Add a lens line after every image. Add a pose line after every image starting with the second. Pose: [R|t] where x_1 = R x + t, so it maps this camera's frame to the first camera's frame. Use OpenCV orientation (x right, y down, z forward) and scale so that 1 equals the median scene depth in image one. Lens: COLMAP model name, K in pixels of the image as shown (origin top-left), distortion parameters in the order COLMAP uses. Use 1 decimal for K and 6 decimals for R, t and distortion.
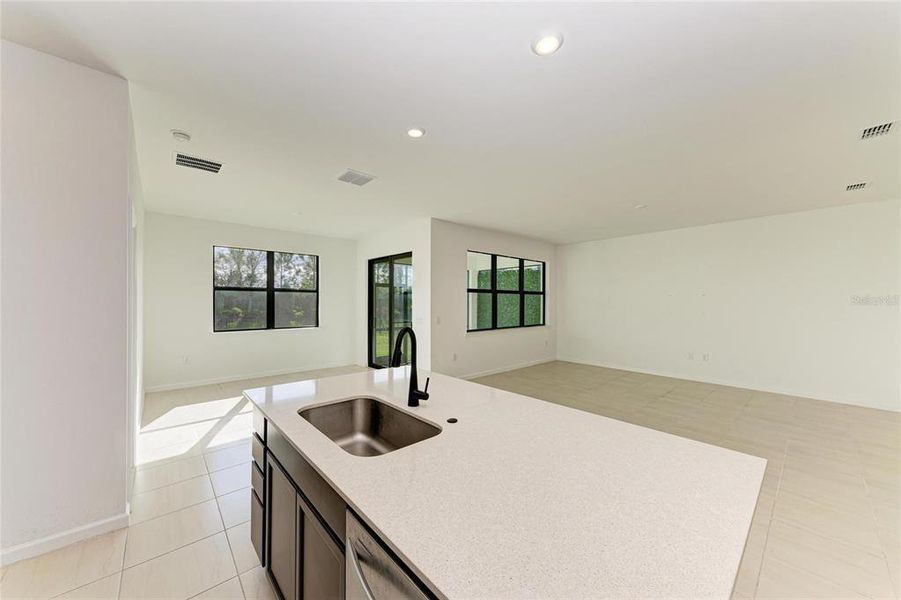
lens RADIAL K [[323.7, 0, 451.8], [0, 323.7, 303.2], [0, 0, 1]] dist [0.006950, -0.001689]
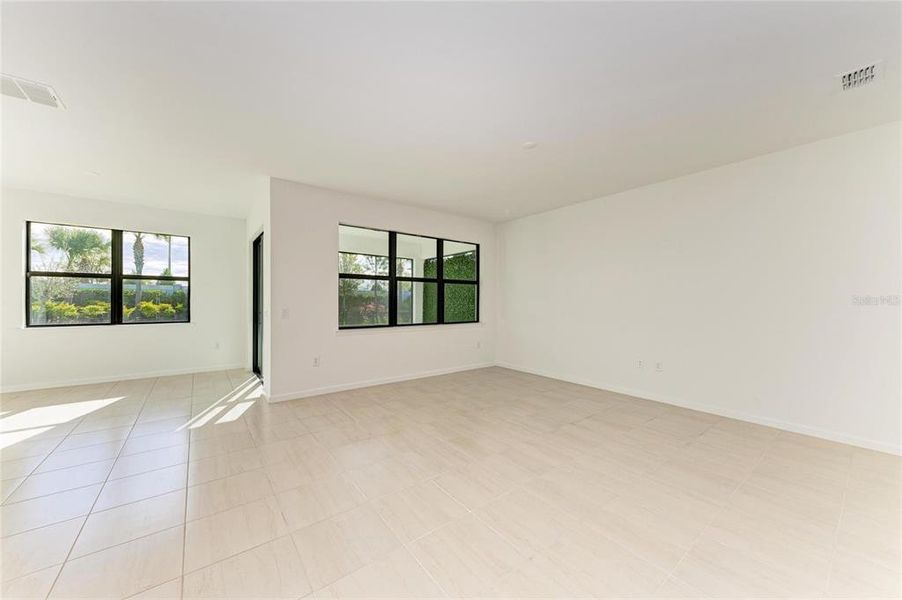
lens RADIAL K [[324.0, 0, 449.8], [0, 324.0, 300.8], [0, 0, 1]] dist [0.006950, -0.001689]
pose [[0.997895, 0.000642, -0.064849, 0.306778], [-0.000895, 0.999992, -0.003872, 0.019982], [0.064846, 0.003922, 0.997888, 0.215623]]
